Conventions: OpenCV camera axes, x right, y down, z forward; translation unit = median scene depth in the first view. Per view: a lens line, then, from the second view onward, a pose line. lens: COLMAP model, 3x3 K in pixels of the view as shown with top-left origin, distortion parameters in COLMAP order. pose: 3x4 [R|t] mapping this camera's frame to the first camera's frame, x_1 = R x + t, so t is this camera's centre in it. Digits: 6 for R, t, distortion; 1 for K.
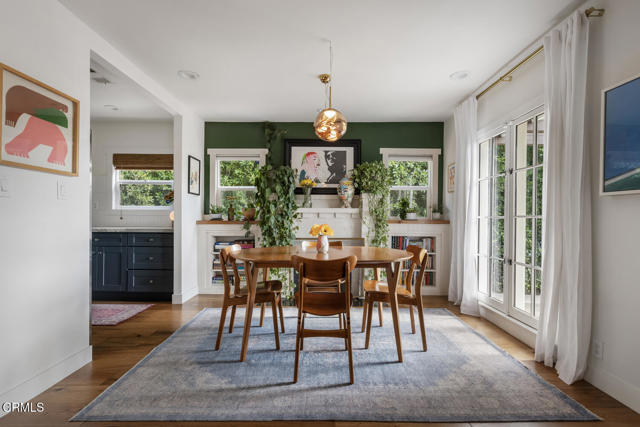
lens RADIAL K [[308.2, 0, 320.0], [0, 308.2, 213.5], [0, 0, 1]] dist [0.000330, 0.000150]
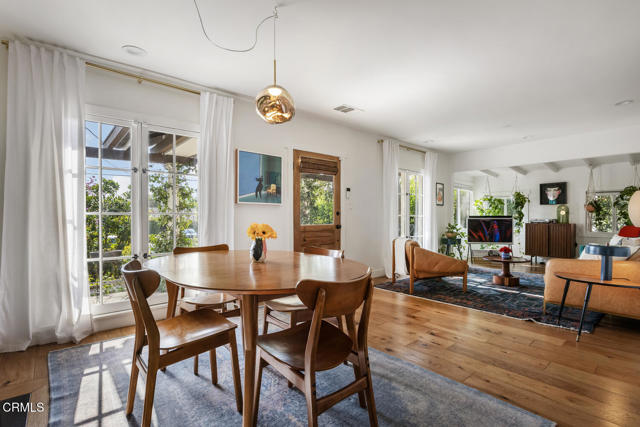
lens RADIAL K [[308.2, 0, 320.0], [0, 308.2, 213.5], [0, 0, 1]] dist [0.000330, 0.000150]
pose [[-0.662005, -0.004367, 0.749486, -0.394873], [-0.012832, 0.999902, -0.005509, 0.005752], [-0.749389, -0.013265, -0.661997, 0.839193]]
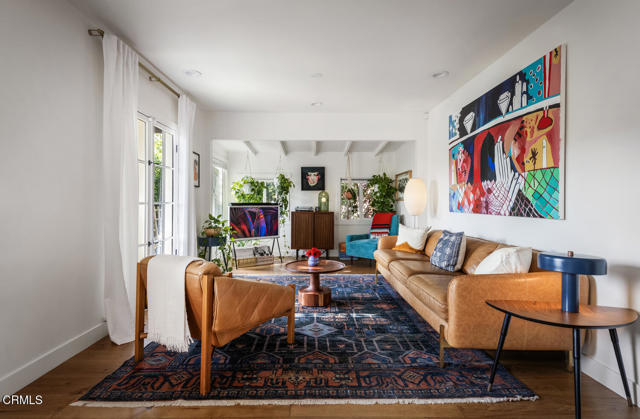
lens RADIAL K [[320.5, 0, 310.0], [0, 320.5, 208.4], [0, 0, 1]] dist [0.002788, 0.000361]
pose [[-0.999919, -0.012296, 0.003384, 0.014215], [-0.012264, 0.999882, 0.009203, 0.004621], [-0.003497, 0.009161, -0.999952, 0.382833]]
